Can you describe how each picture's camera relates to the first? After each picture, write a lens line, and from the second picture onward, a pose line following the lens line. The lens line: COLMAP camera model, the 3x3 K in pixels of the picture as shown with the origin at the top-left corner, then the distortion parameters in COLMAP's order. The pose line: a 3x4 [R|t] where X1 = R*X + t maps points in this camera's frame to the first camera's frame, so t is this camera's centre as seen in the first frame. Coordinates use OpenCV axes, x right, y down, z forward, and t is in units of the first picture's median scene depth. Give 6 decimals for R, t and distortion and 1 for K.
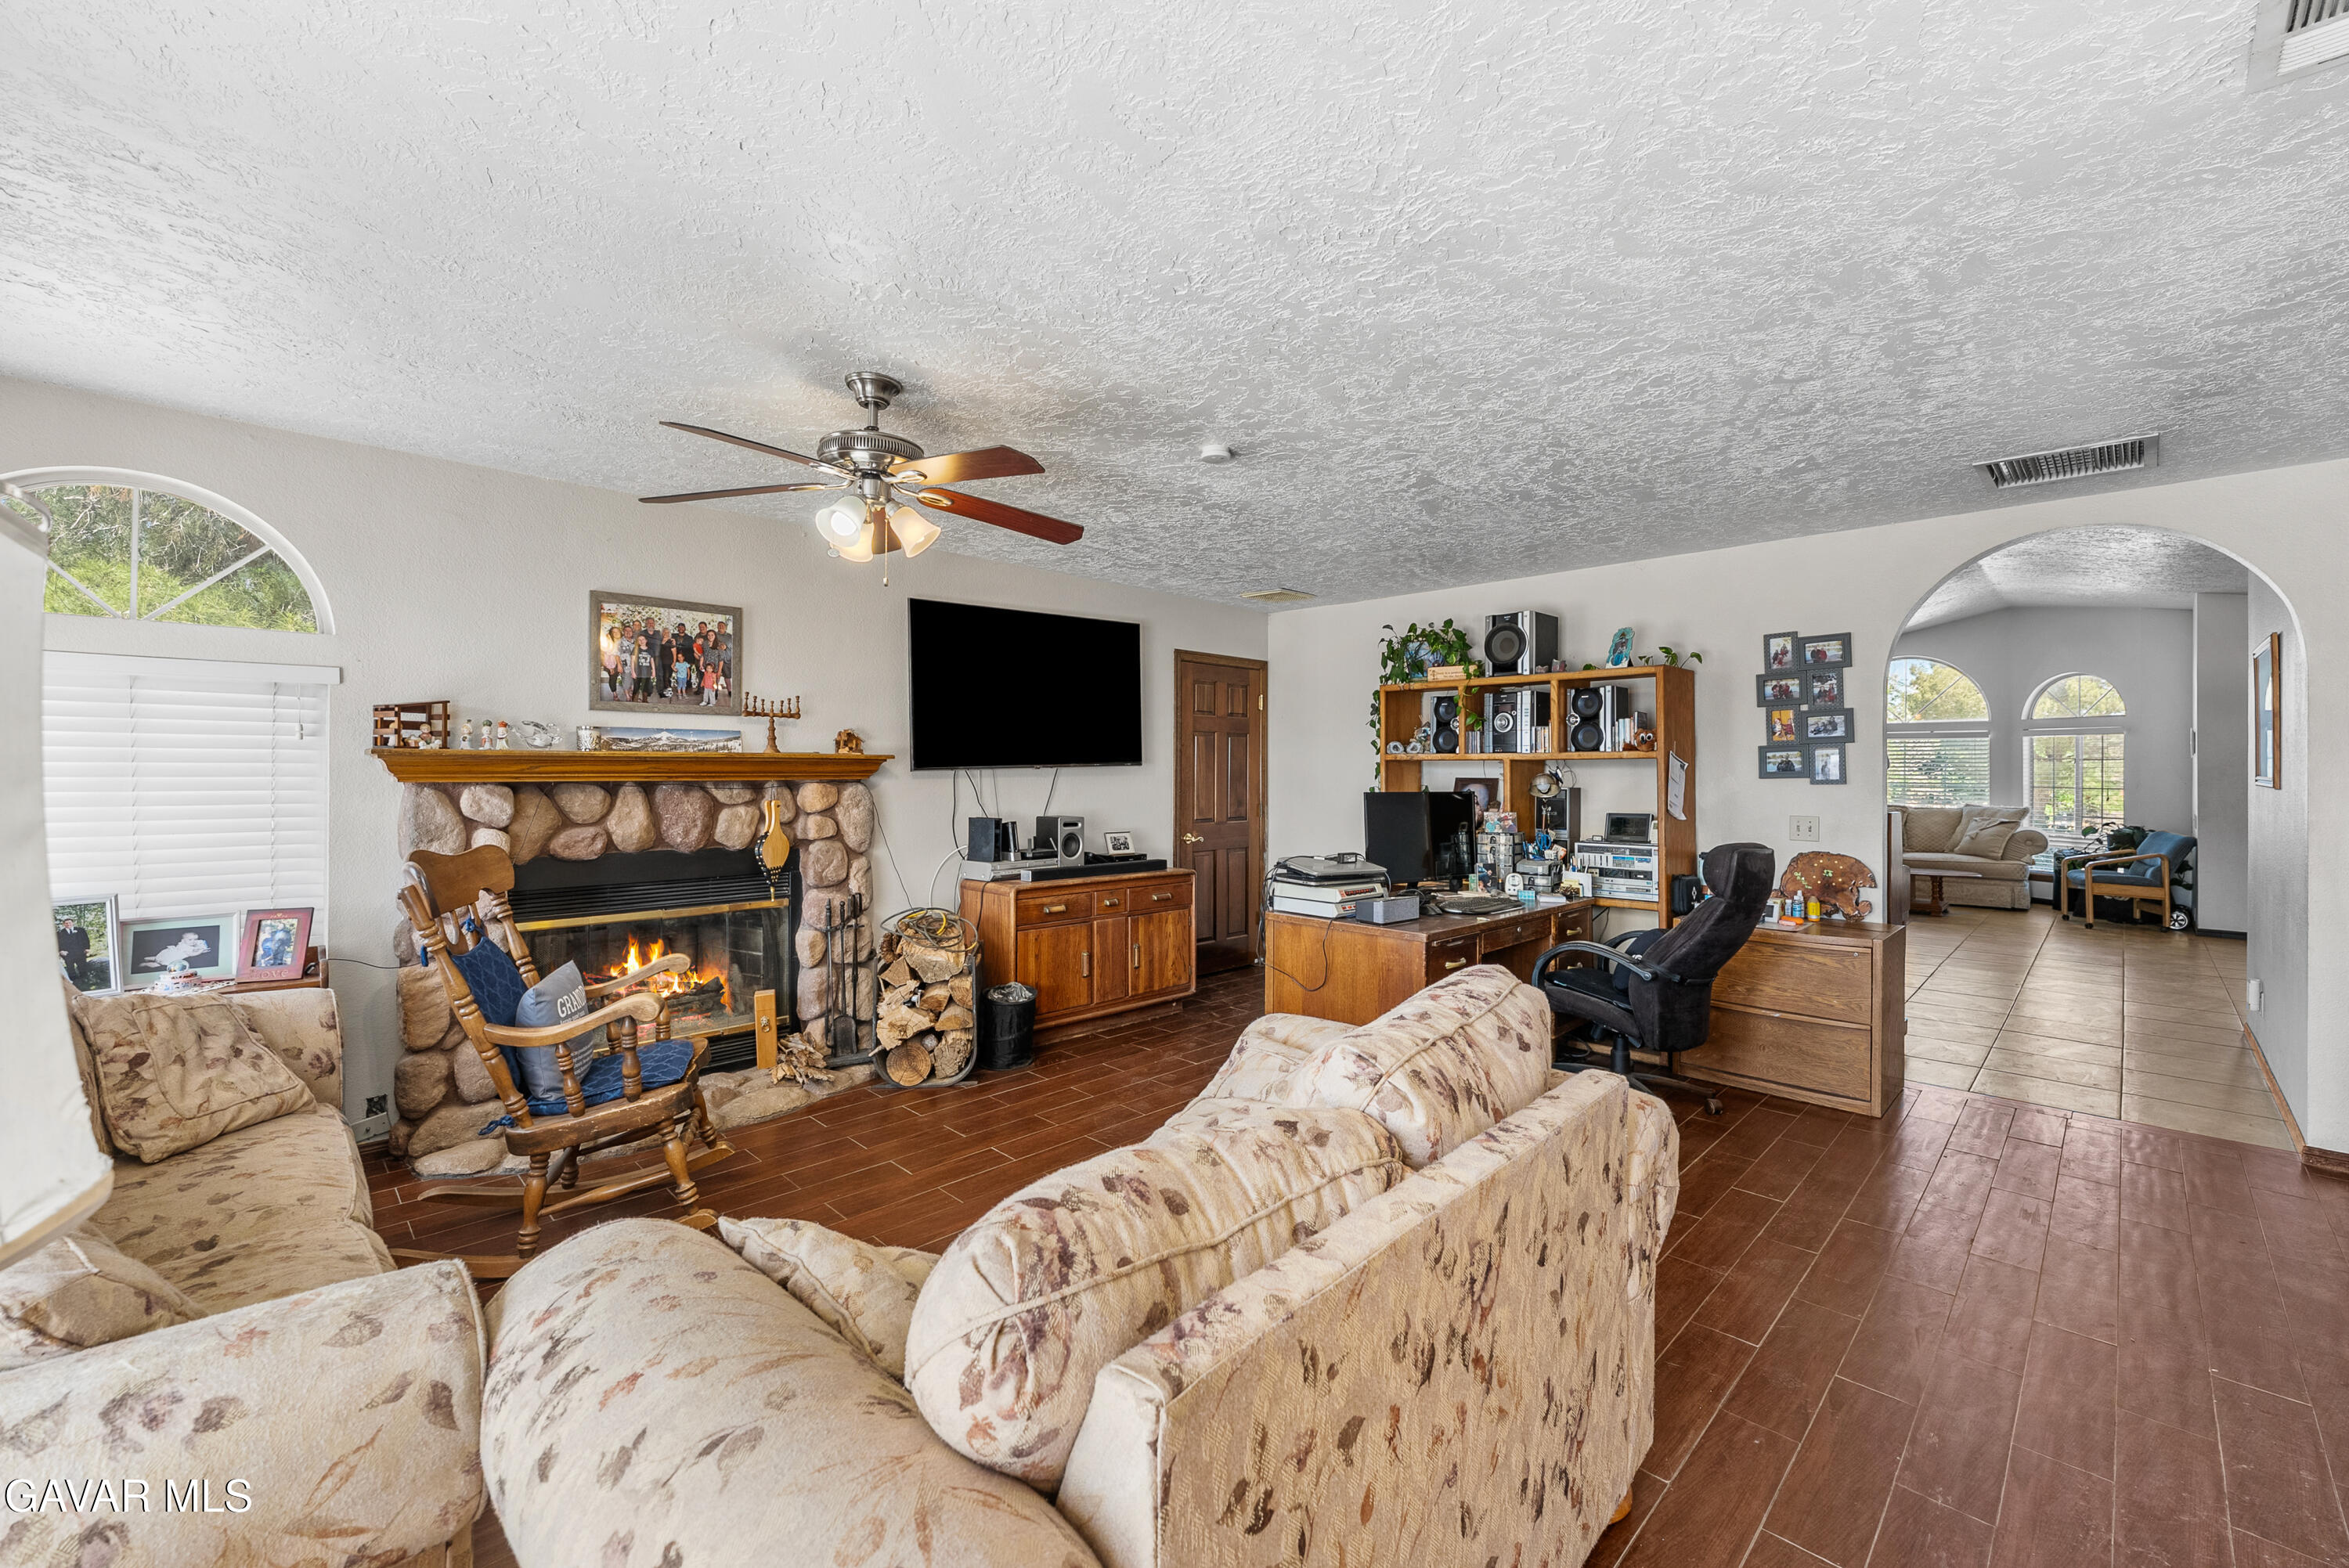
lens RADIAL K [[951.6, 0, 1172.9], [0, 951.6, 727.7], [0, 0, 1]] dist [-0.000350, -0.000217]
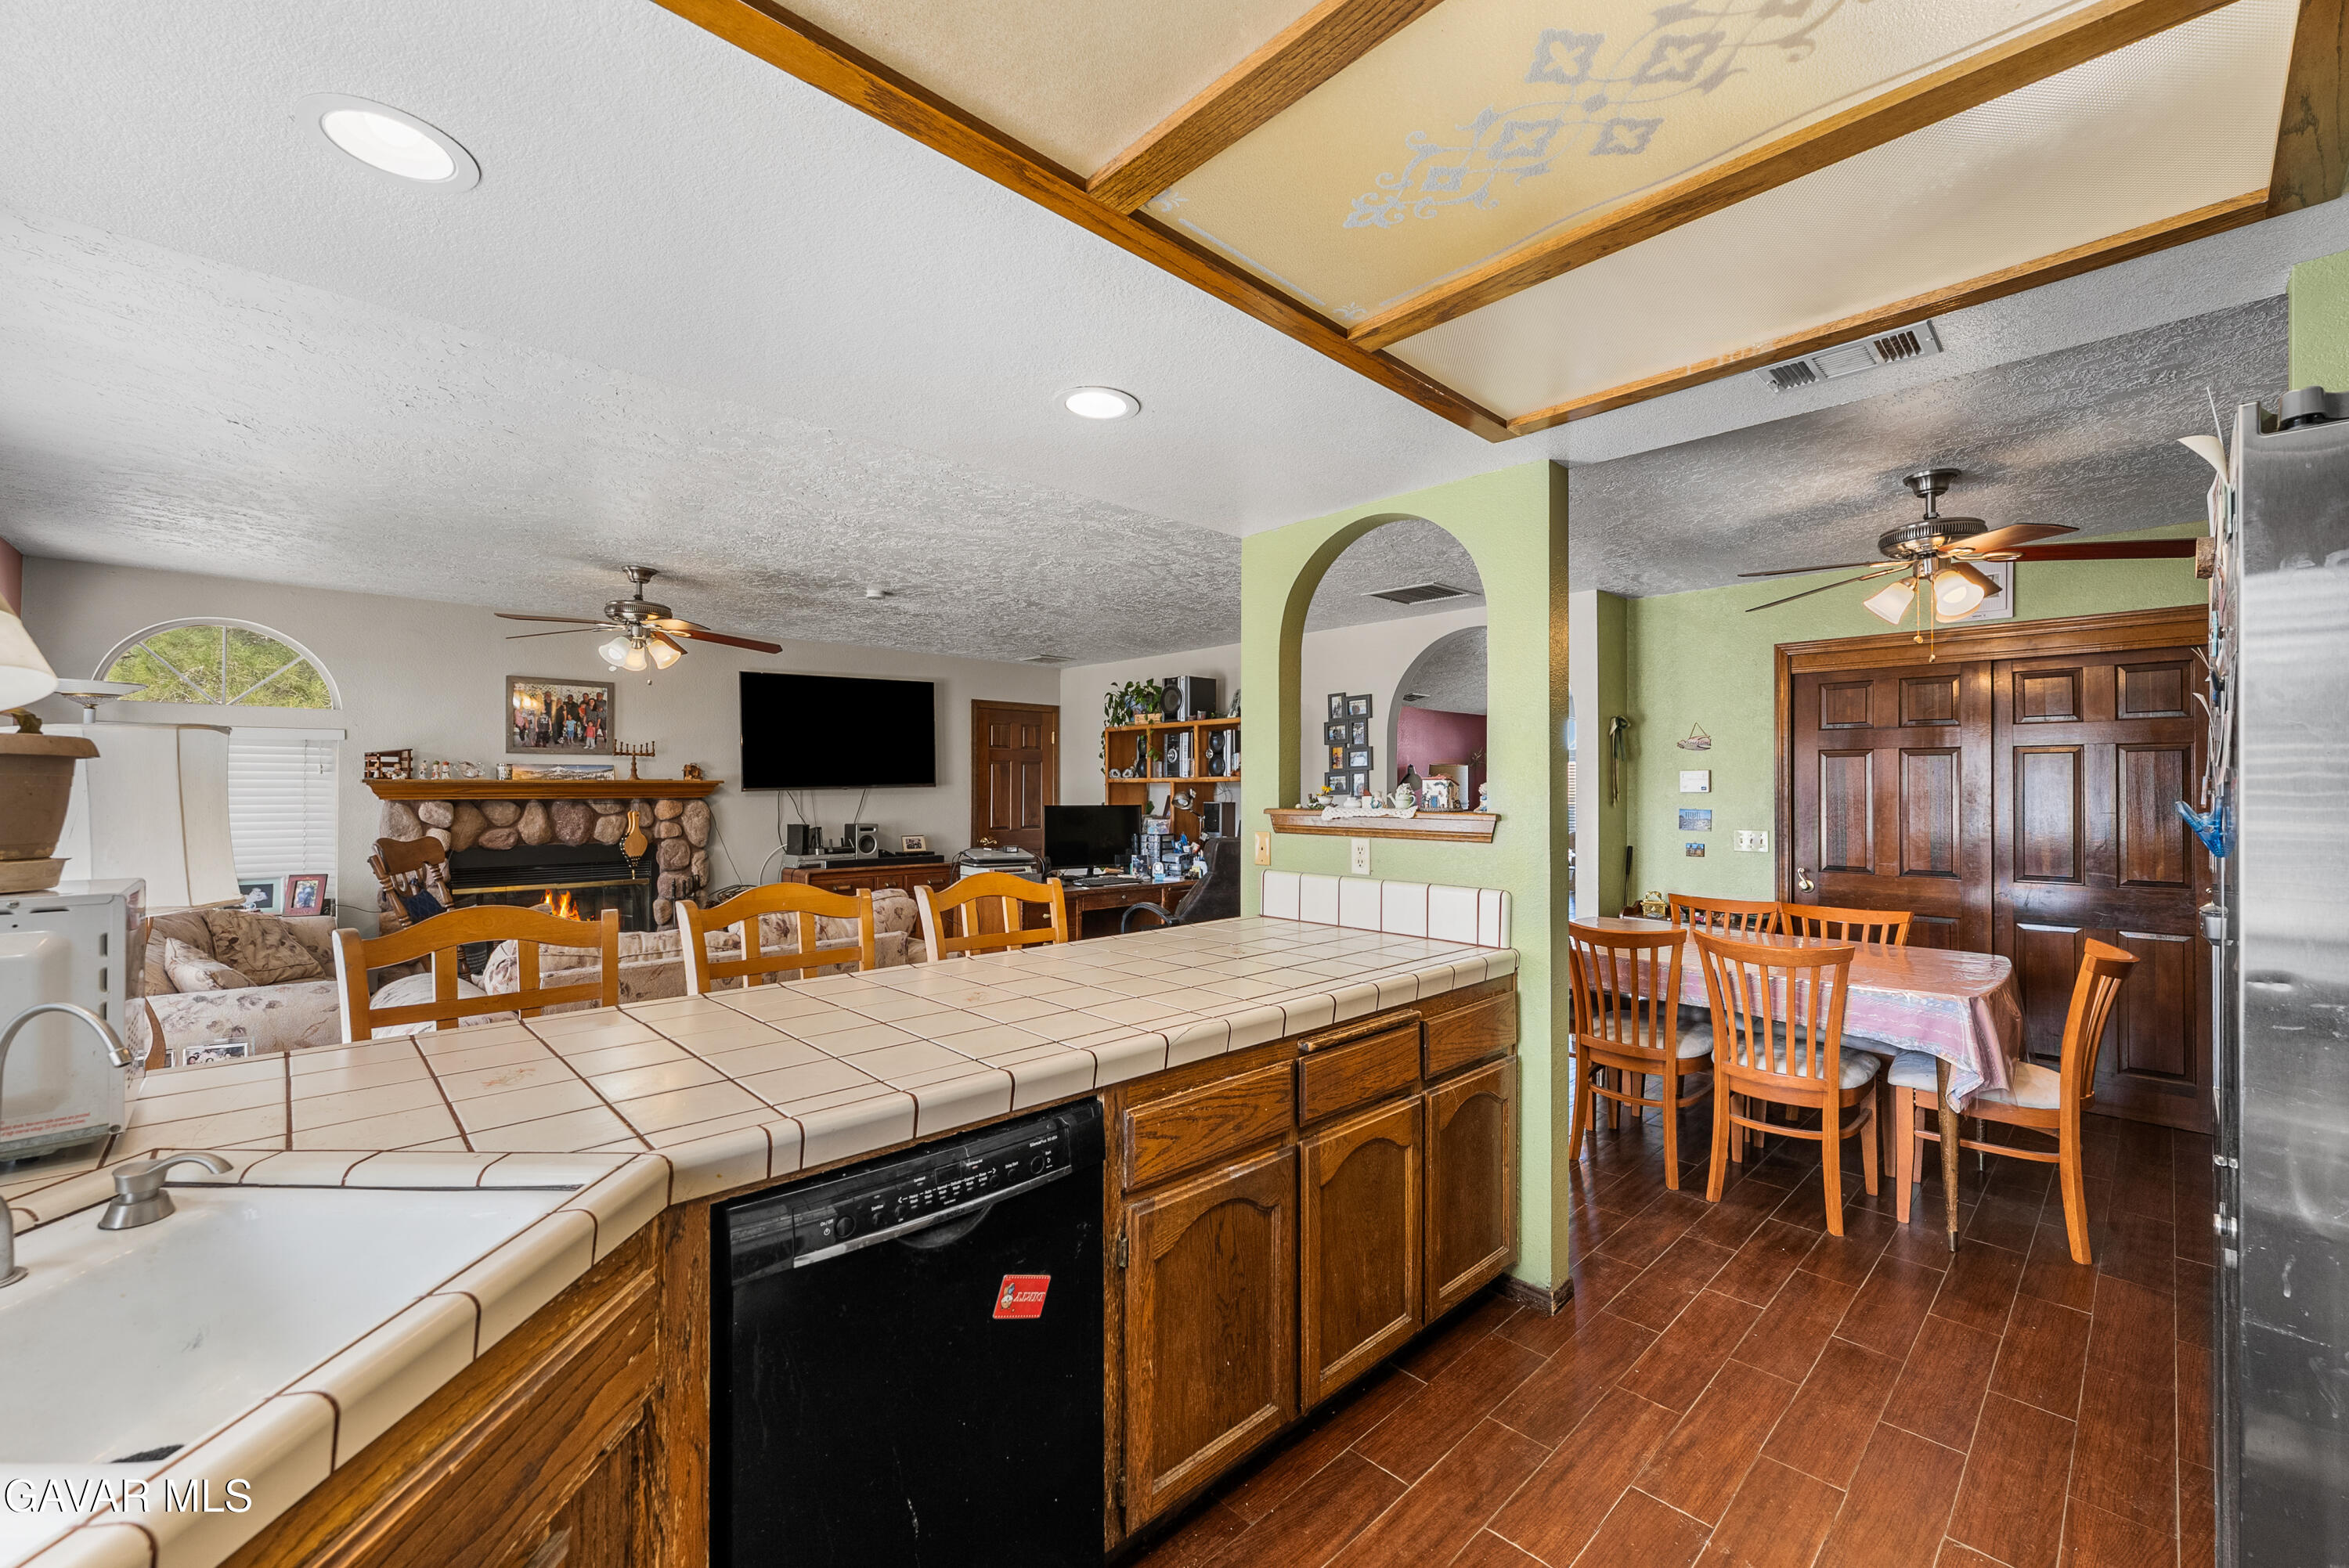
lens RADIAL K [[955.5, 0, 1181.4], [0, 955.5, 740.1], [0, 0, 1]] dist [-0.001025, -0.000223]
pose [[0.999668, -0.004207, -0.025416, 0.483539], [0.004048, 0.999972, -0.006280, -0.023327], [0.025442, 0.006175, 0.999657, -0.484151]]
